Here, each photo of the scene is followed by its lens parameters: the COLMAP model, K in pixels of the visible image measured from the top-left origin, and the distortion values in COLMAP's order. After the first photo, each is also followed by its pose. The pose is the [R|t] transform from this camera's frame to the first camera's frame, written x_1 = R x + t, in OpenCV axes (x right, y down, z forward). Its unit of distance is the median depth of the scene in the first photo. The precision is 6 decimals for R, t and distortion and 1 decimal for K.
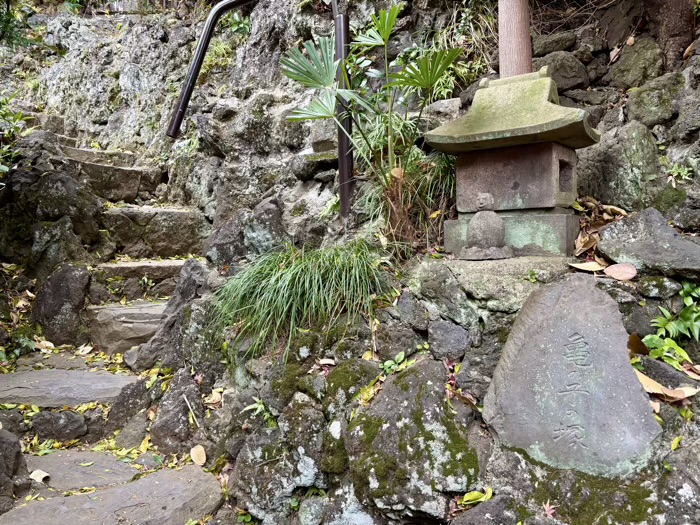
lens RADIAL K [[531.3, 0, 350.0], [0, 531.3, 260.9], [0, 0, 1]] dist [0.041099, 0.000230]
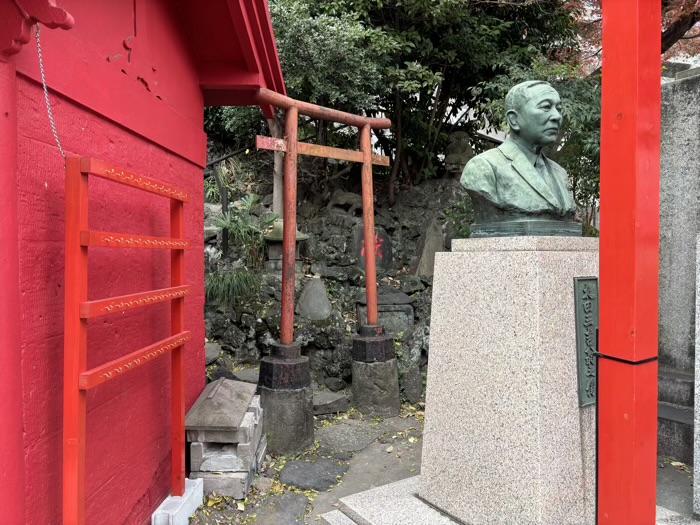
lens RADIAL K [[531.3, 0, 353.2], [0, 531.3, 265.5], [0, 0, 1]] dist [0.041099, 0.000230]
pose [[0.729040, 0.003474, 0.684462, -1.870914], [0.002372, 0.999968, -0.007602, -0.032508], [-0.684467, 0.007166, 0.729009, -1.925372]]
